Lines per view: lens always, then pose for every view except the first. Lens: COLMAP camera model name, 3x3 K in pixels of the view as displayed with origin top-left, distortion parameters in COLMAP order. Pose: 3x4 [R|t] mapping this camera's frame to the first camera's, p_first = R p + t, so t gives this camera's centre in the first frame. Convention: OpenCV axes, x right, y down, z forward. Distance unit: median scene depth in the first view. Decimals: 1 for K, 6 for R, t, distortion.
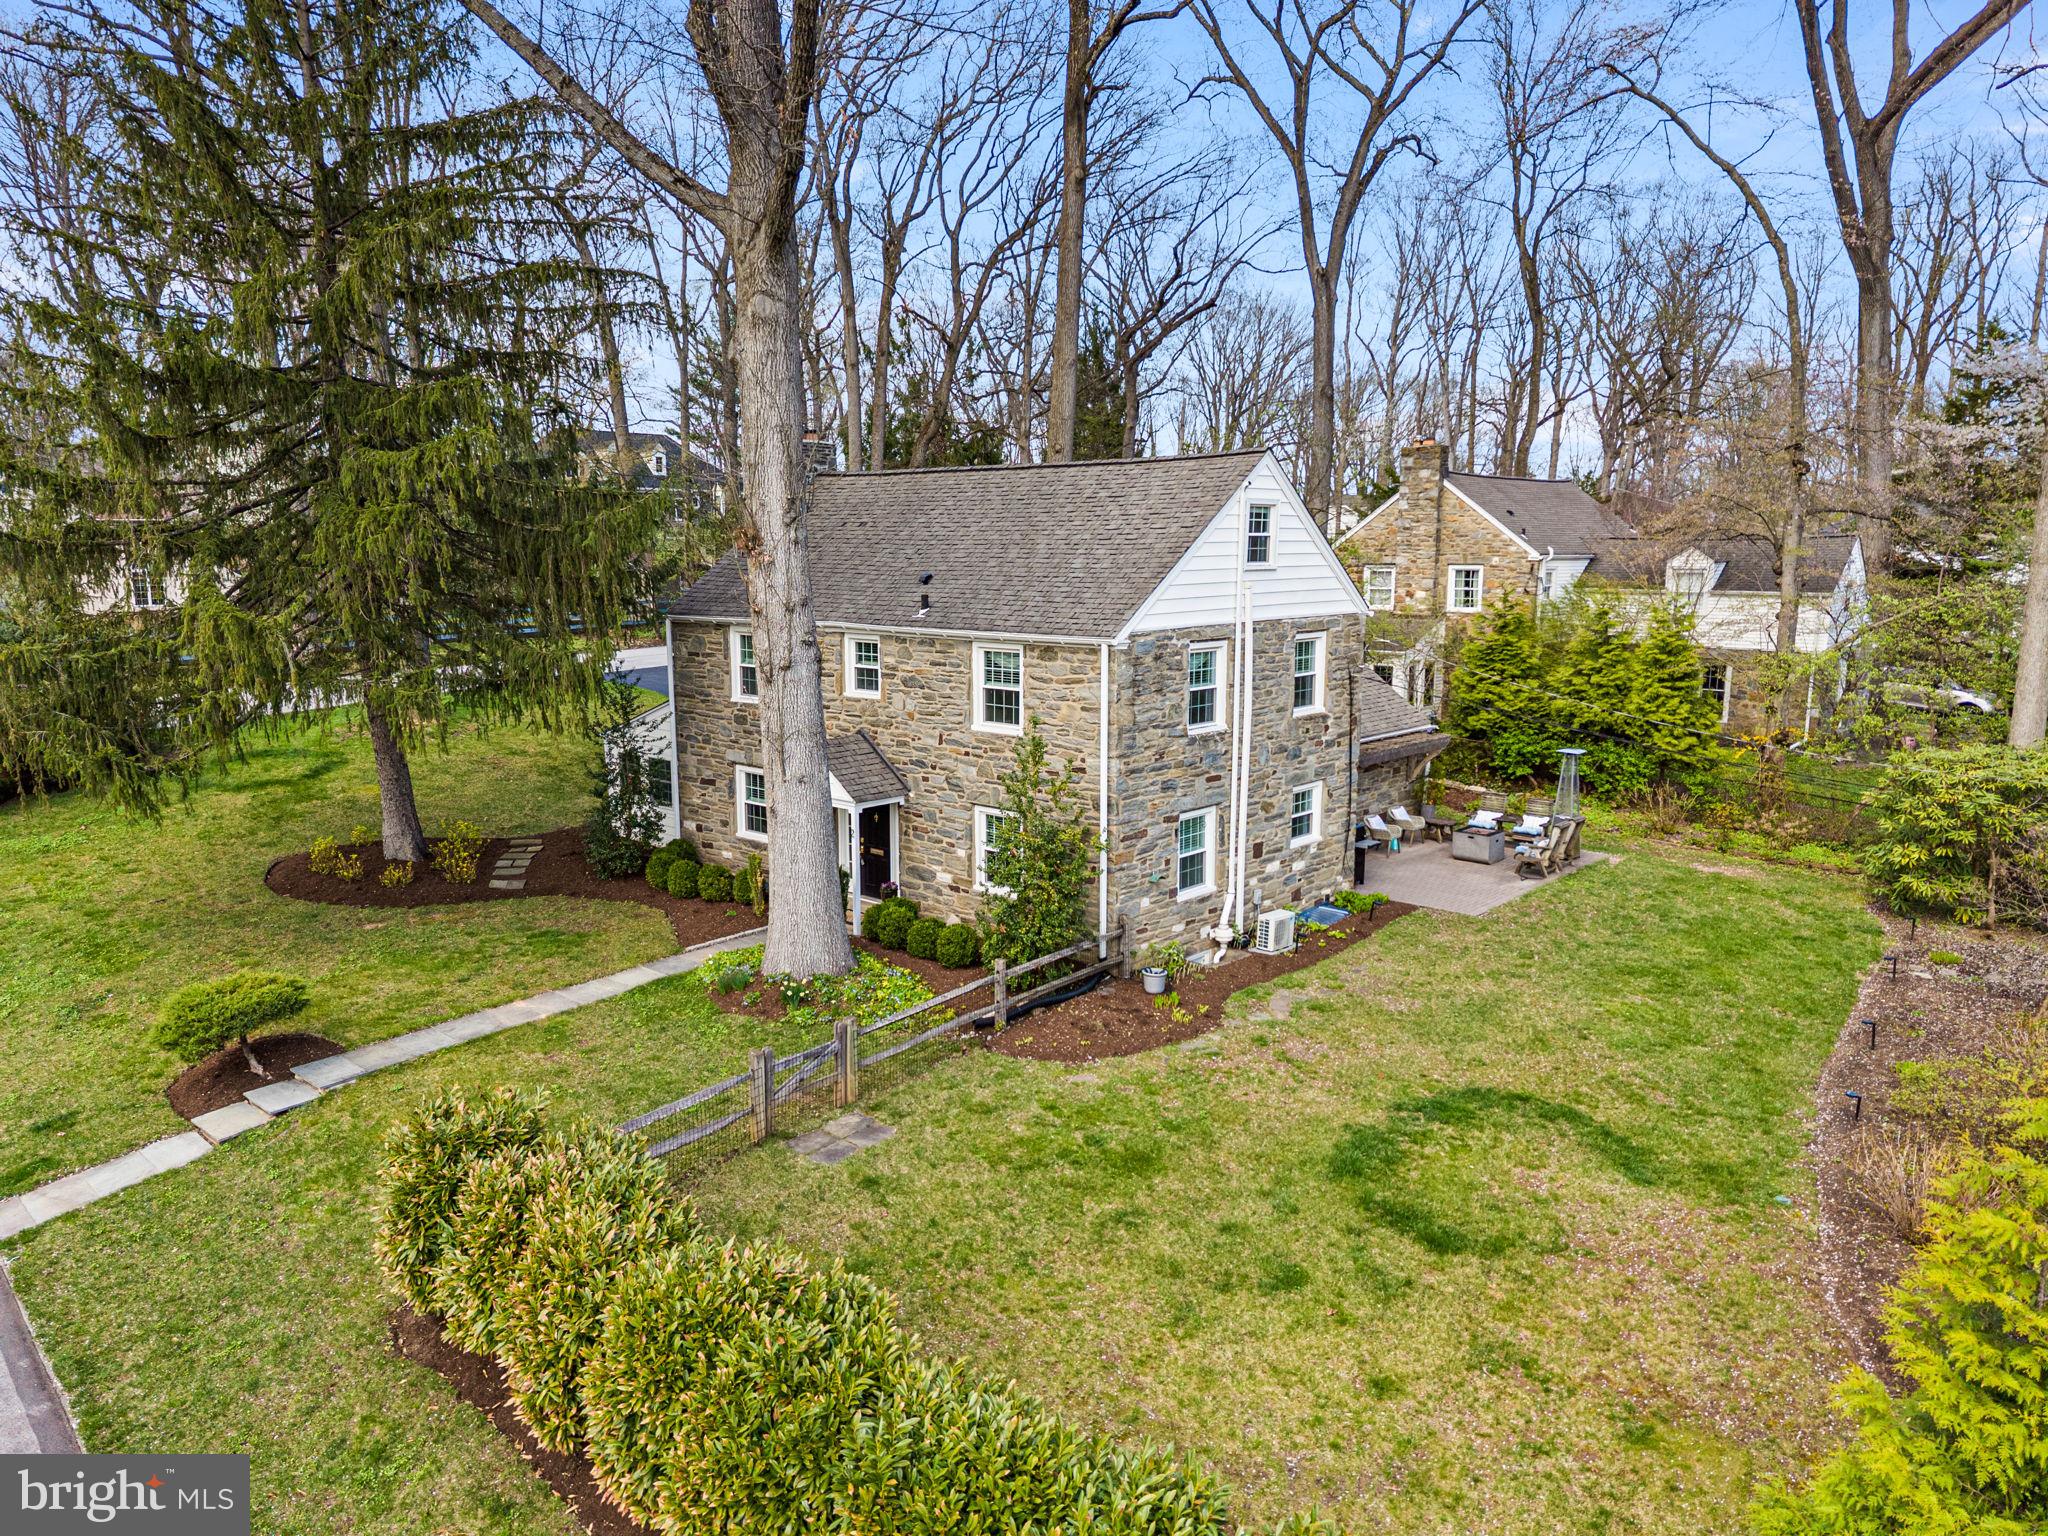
lens RADIAL K [[1466.4, 0, 962.0], [0, 1466.4, 777.0], [0, 0, 1]] dist [0.070492, -0.093368]
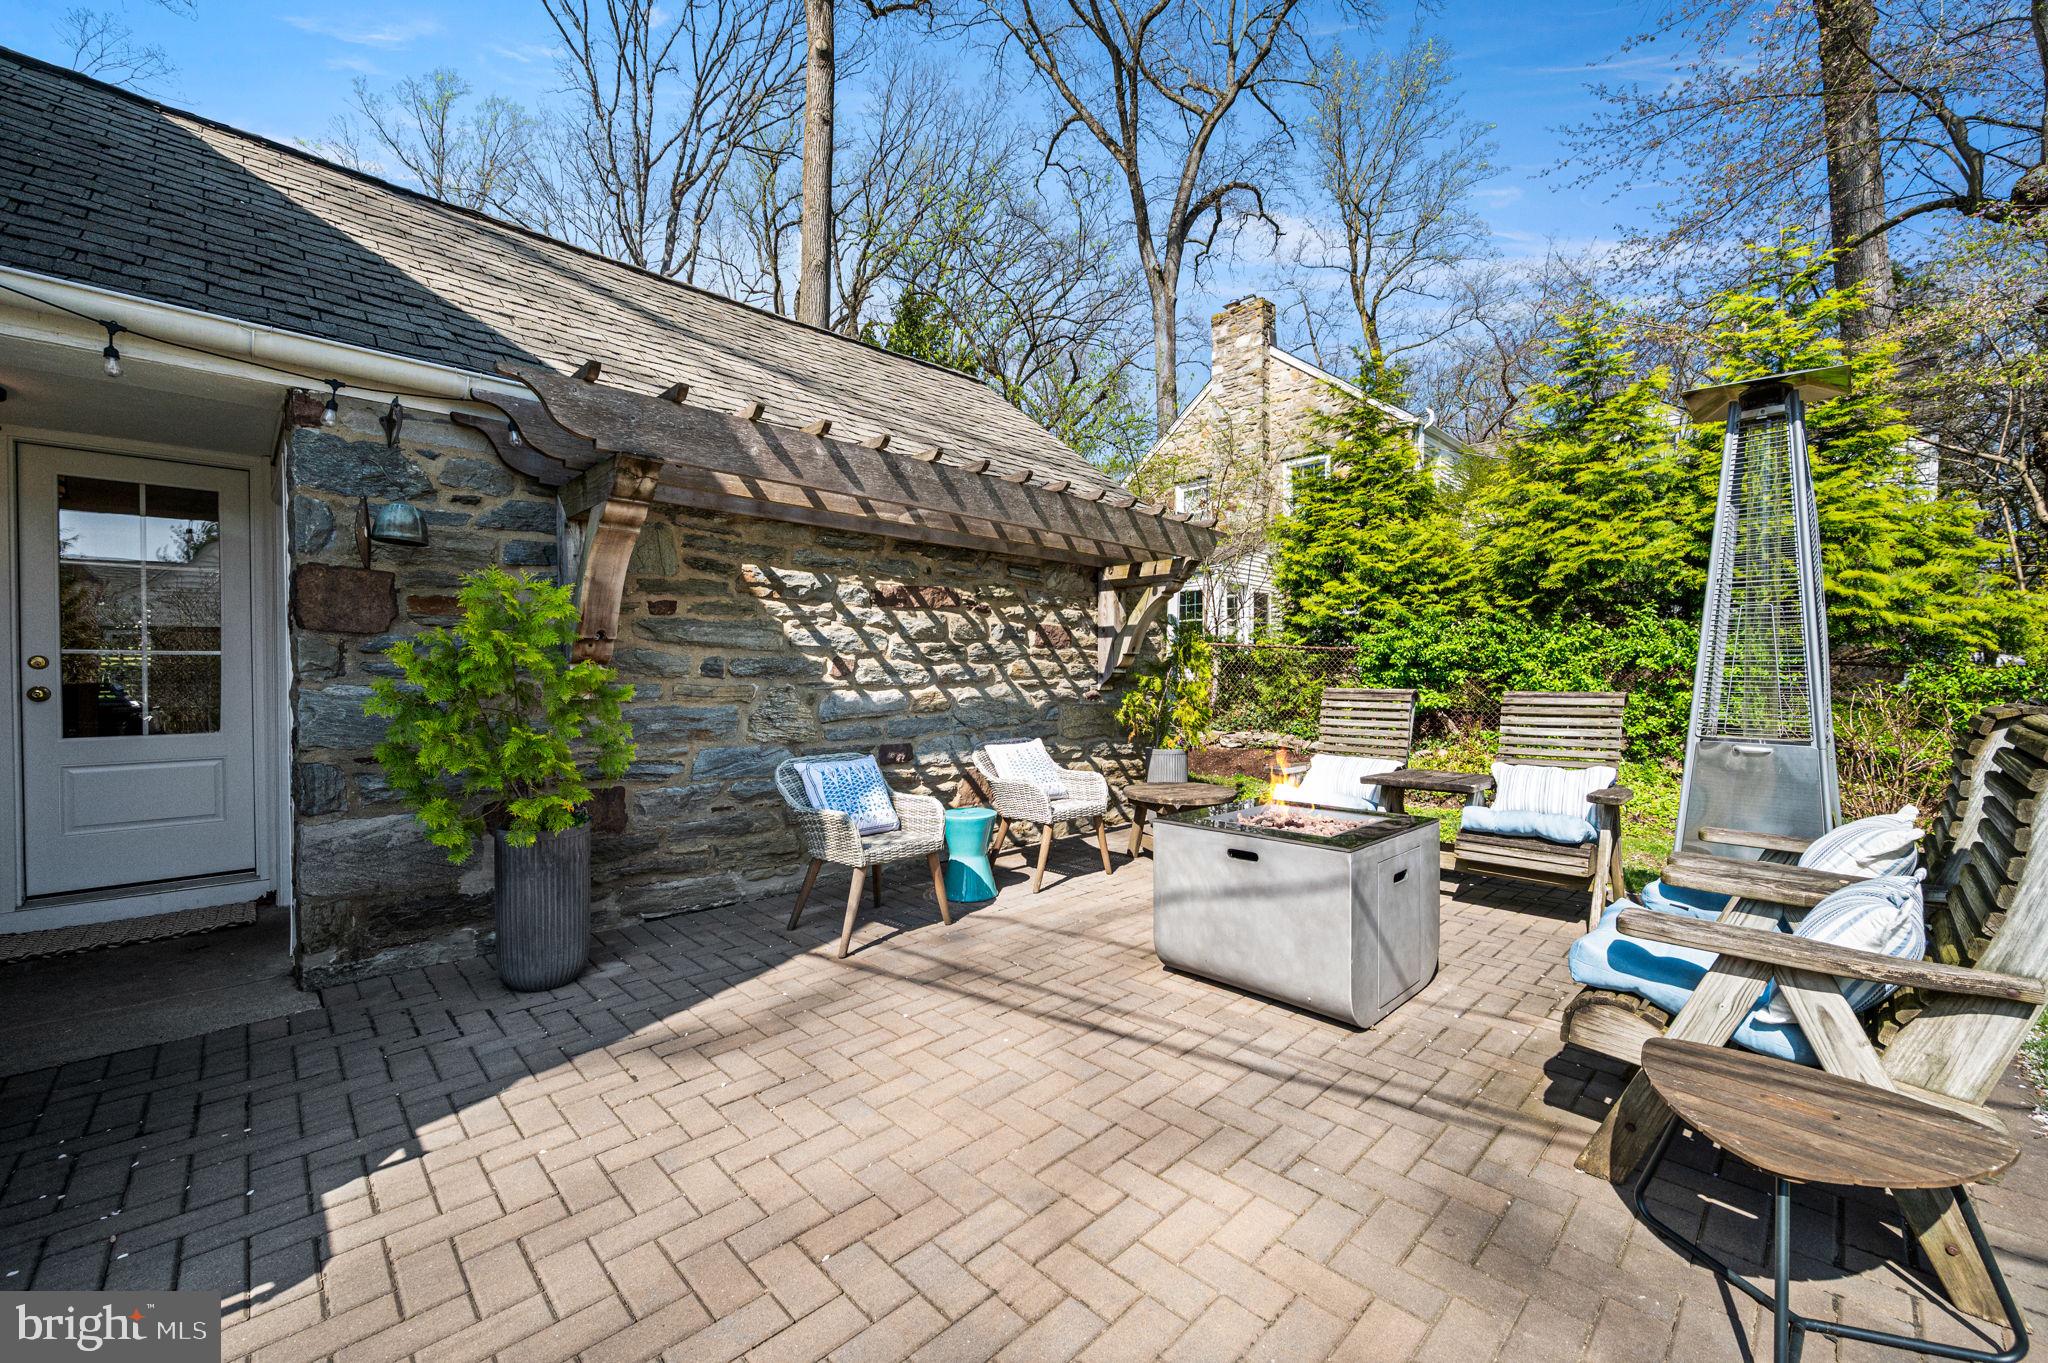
lens RADIAL K [[806.6, 0, 1038.1], [0, 806.6, 678.2], [0, 0, 1]] dist [-0.000404, -0.000170]
pose [[0.999336, 0.000886, -0.036433, 0.398350], [-0.006988, 0.985811, -0.167713, 0.045242], [0.035768, 0.167856, 0.985162, 1.112098]]
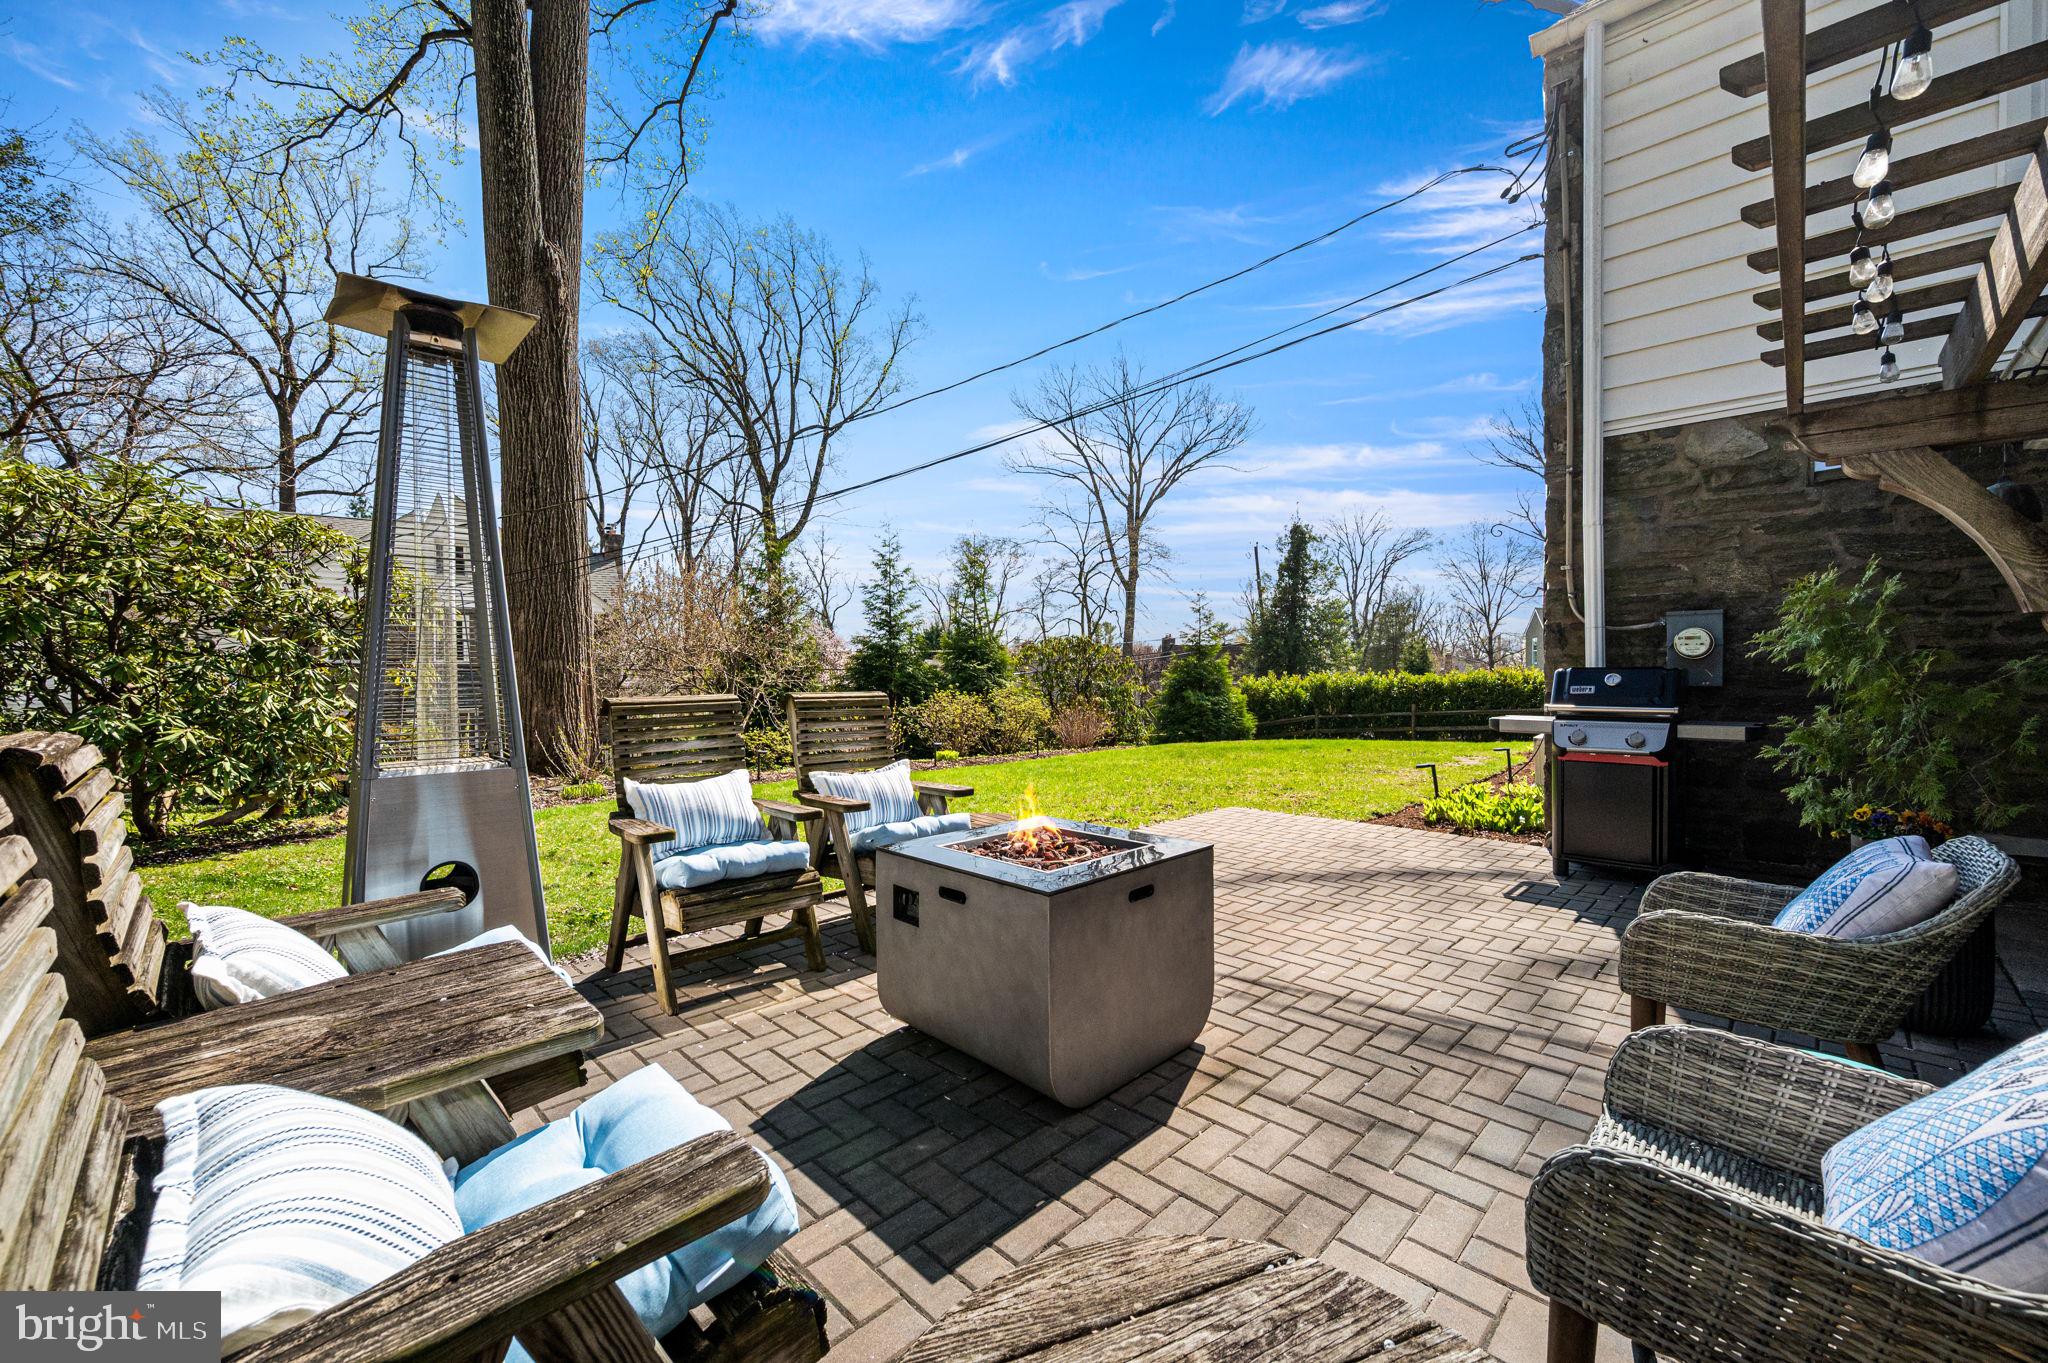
lens RADIAL K [[806.6, 0, 1038.1], [0, 806.6, 678.2], [0, 0, 1]] dist [-0.000404, -0.000170]
pose [[-0.999703, 0.004455, 0.023943, 0.431364], [0.008706, 0.983537, 0.180498, 0.006130], [-0.022745, 0.180653, -0.983284, 1.335315]]
